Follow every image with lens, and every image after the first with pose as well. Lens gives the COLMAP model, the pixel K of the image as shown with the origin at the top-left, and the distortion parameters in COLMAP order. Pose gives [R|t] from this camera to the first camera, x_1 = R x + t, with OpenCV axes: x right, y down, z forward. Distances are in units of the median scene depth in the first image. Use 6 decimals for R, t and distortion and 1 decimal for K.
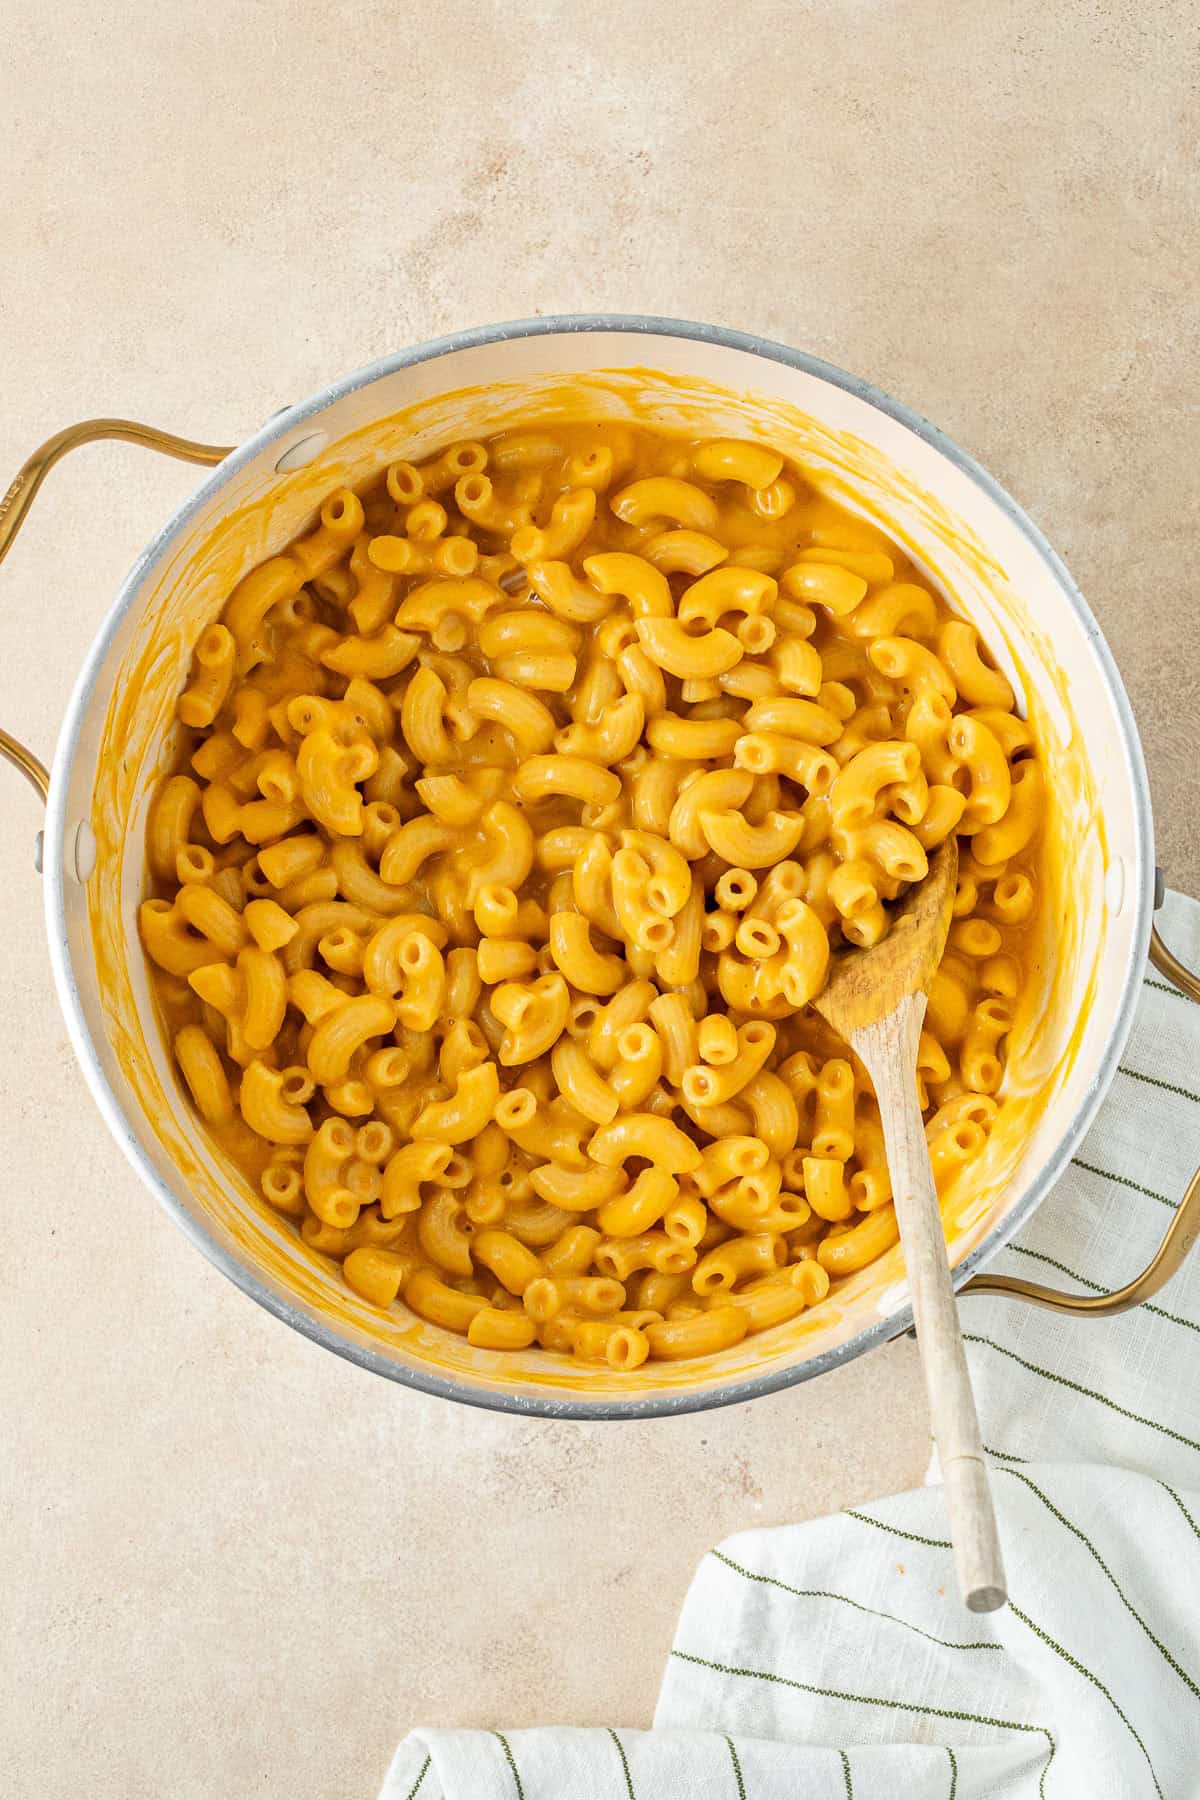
lens RADIAL K [[4365.7, 0, 608.9], [0, 4365.7, 888.4], [0, 0, 1]] dist [0.310261, 0.000000]
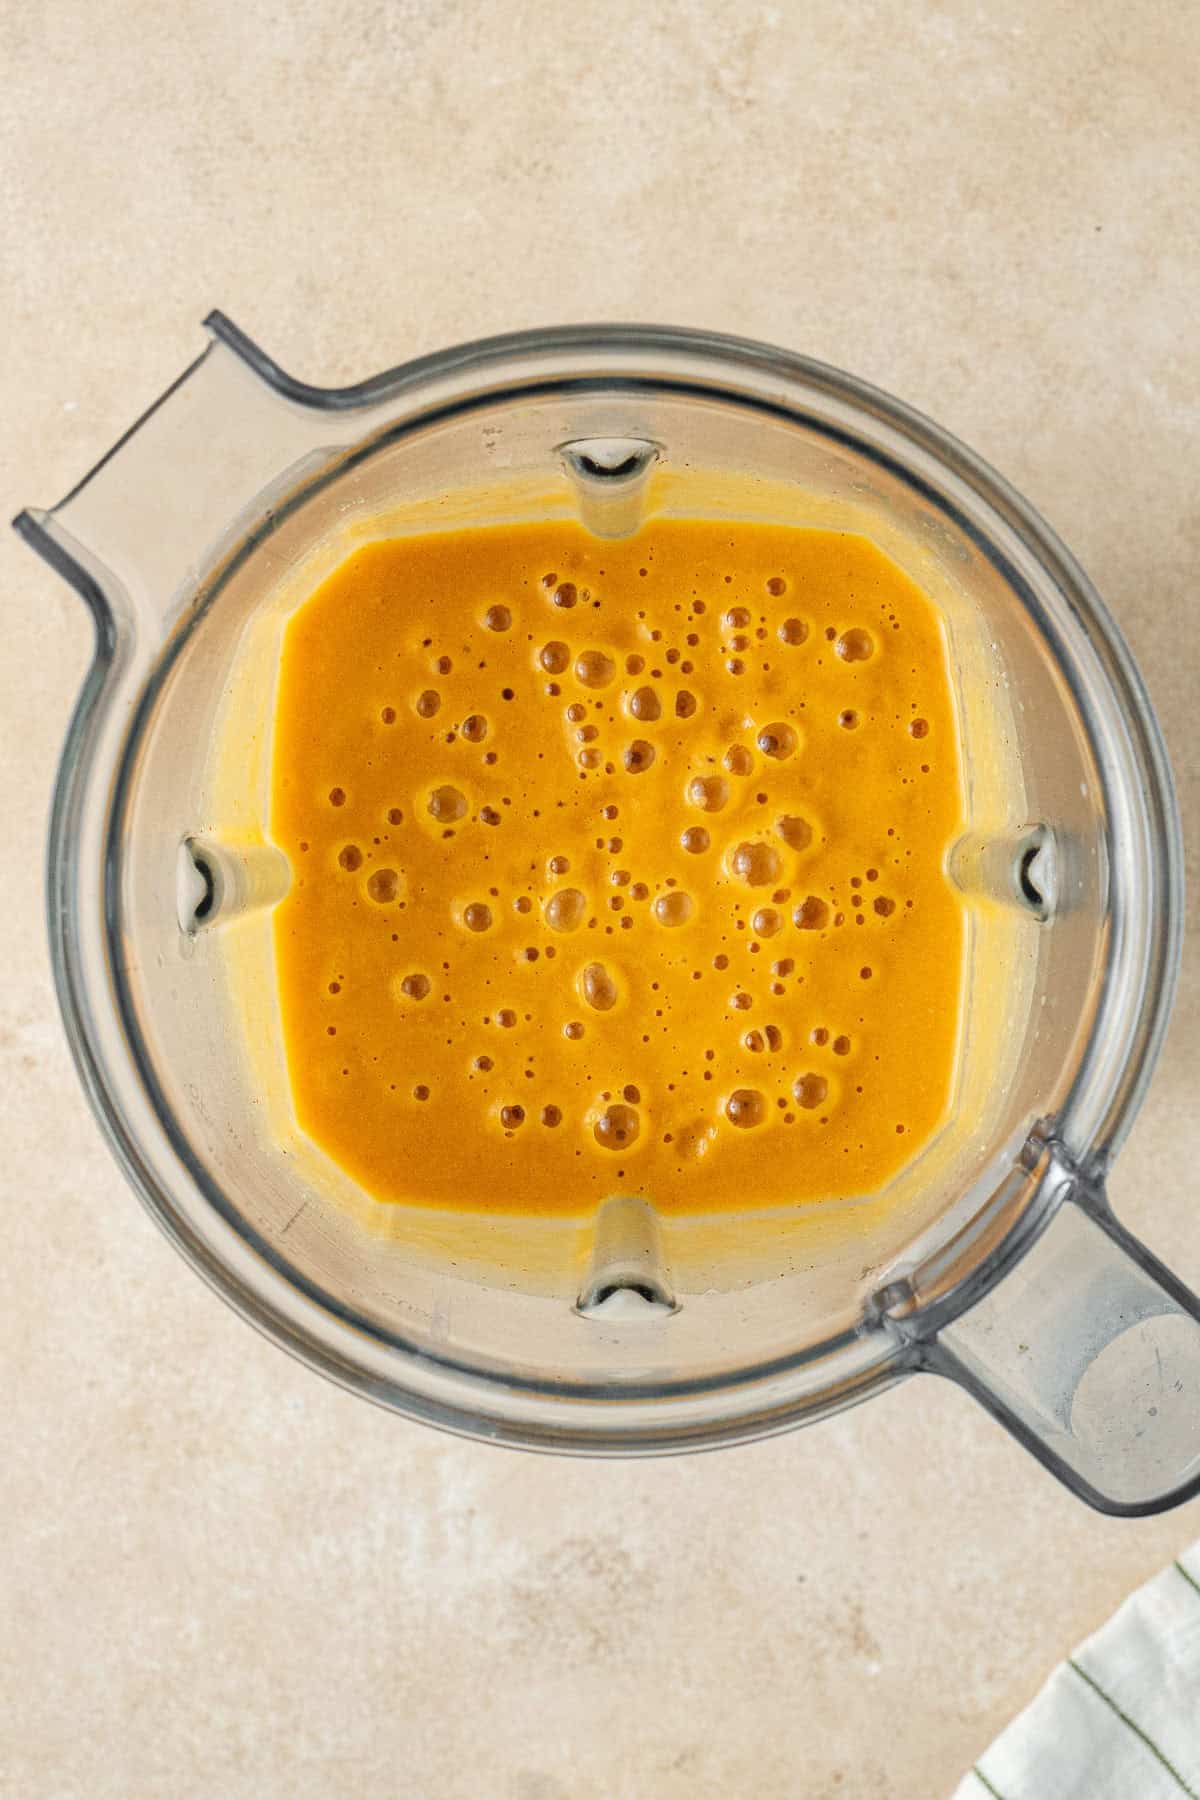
lens RADIAL K [[4365.7, 0, 615.5], [0, 4365.7, 912.2], [0, 0, 1]] dist [0.310261, 0.000000]
pose [[0.999786, 0.020687, -0.000111, -0.011219], [-0.020603, 0.996204, 0.084577, -0.044216], [0.001860, -0.084557, 0.996417, 0.285422]]
